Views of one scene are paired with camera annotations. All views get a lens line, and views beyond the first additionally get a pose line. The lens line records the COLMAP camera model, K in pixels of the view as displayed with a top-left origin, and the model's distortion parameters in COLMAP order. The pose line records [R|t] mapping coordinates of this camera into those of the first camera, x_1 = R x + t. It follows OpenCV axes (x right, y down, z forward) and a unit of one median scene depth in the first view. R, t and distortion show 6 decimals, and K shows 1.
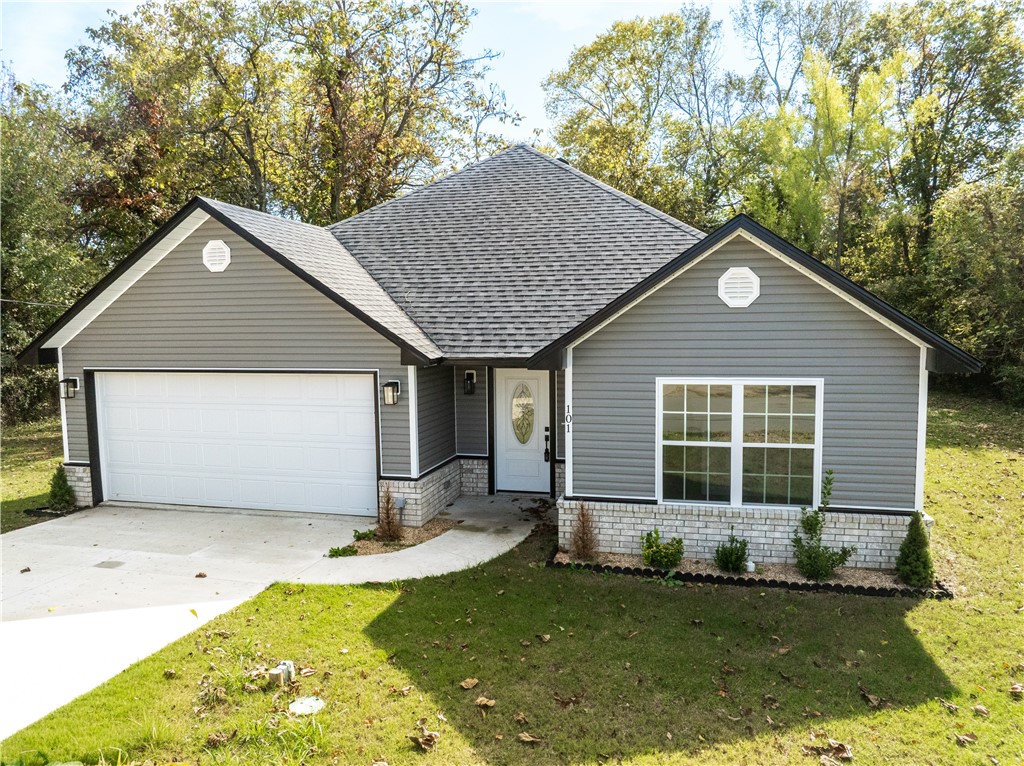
lens RADIAL K [[716.5, 0, 509.9], [0, 716.5, 386.9], [0, 0, 1]] dist [-0.032098, -0.000932]
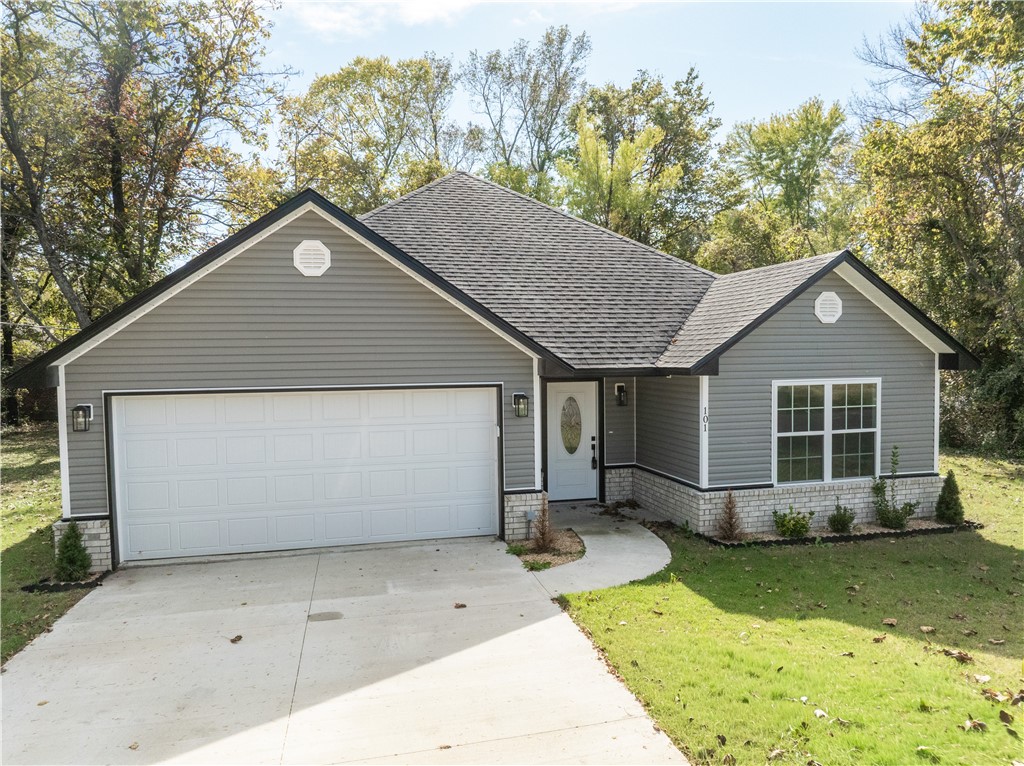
lens RADIAL K [[716.5, 0, 511.6], [0, 716.5, 386.3], [0, 0, 1]] dist [-0.032098, -0.000932]
pose [[0.885873, -0.021450, 0.463432, -0.635635], [0.044589, 0.998243, -0.039030, 0.020190], [-0.461780, 0.055240, 0.885273, 0.120775]]
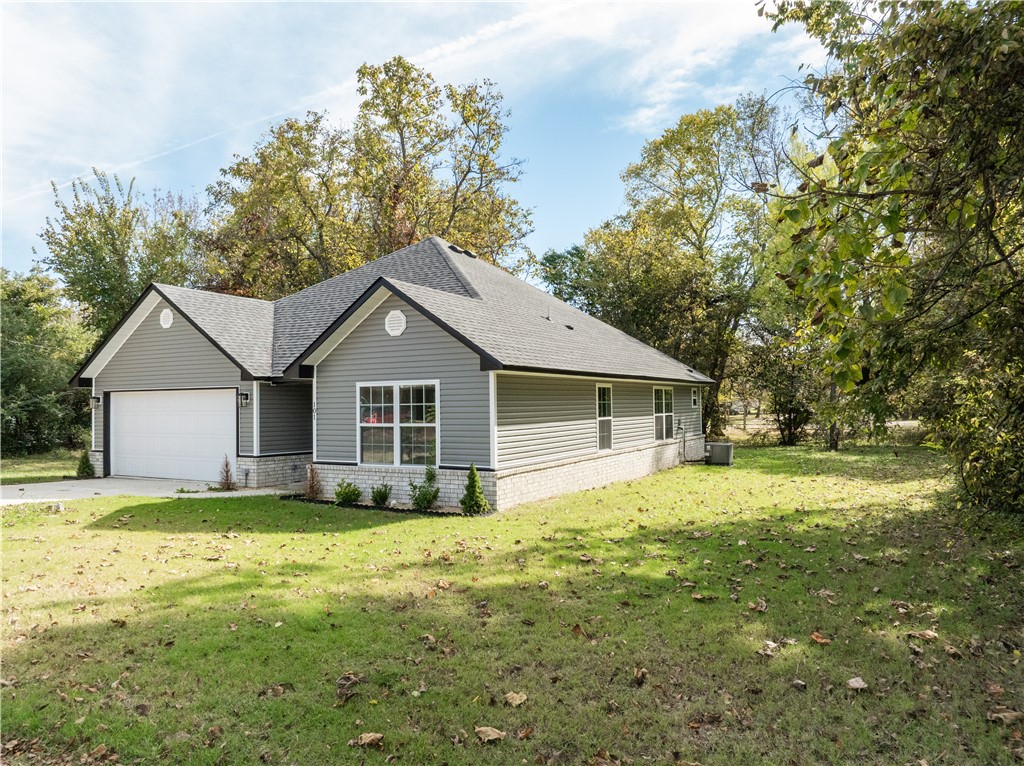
lens RADIAL K [[716.5, 0, 508.6], [0, 716.5, 383.9], [0, 0, 1]] dist [-0.032098, -0.000932]
pose [[0.965436, -0.006220, -0.260567, 0.800757], [-0.024963, 0.992913, -0.116192, 0.139737], [0.259443, 0.118681, 0.958438, -0.351967]]
